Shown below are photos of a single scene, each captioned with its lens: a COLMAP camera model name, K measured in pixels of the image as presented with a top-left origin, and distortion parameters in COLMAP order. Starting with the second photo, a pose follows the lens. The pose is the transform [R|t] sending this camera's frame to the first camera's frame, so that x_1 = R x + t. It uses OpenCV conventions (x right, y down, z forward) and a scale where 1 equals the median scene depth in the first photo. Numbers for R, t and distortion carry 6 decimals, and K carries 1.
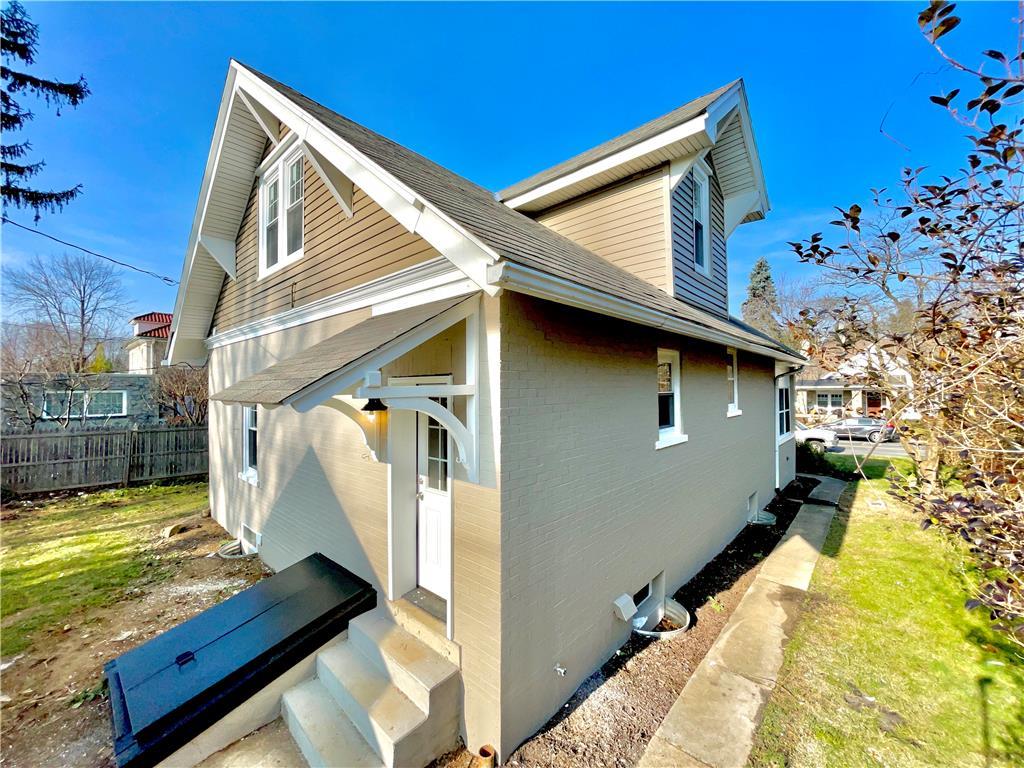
lens RADIAL K [[409.9, 0, 510.5], [0, 409.9, 386.6], [0, 0, 1]] dist [-0.007322, 0.001371]
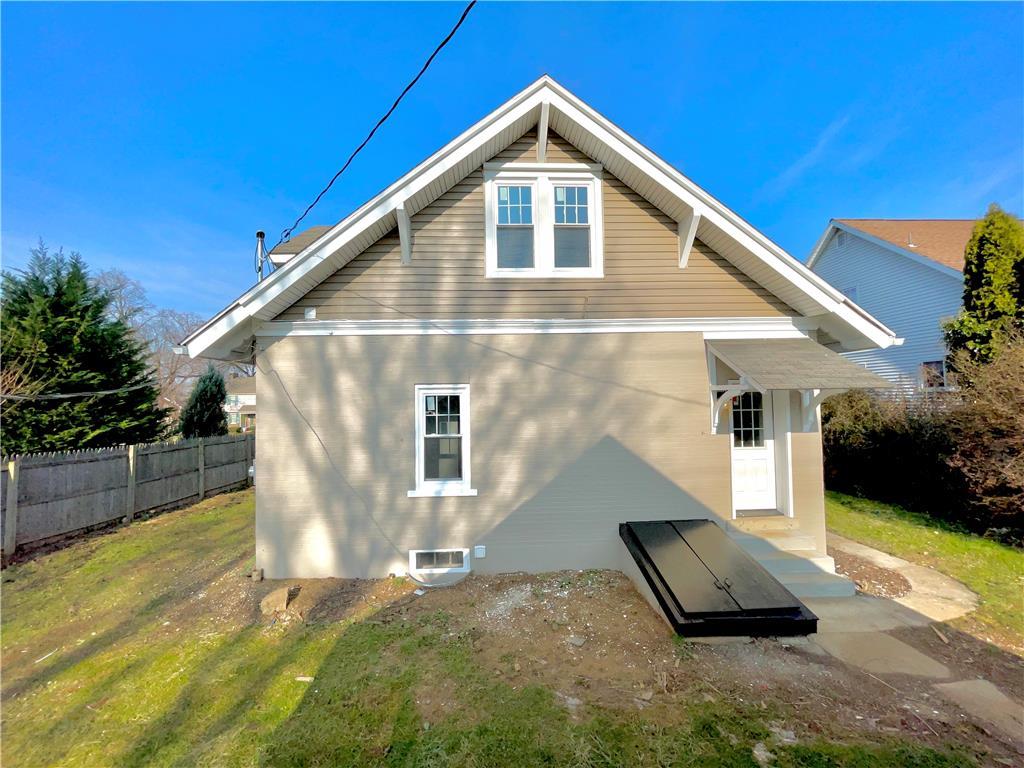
lens RADIAL K [[409.9, 0, 510.4], [0, 409.9, 383.8], [0, 0, 1]] dist [-0.007322, 0.001371]
pose [[0.704491, 0.023643, 0.709319, -1.469500], [0.005237, 0.999245, -0.038508, 0.030795], [-0.709694, 0.030843, 0.703835, 0.336259]]
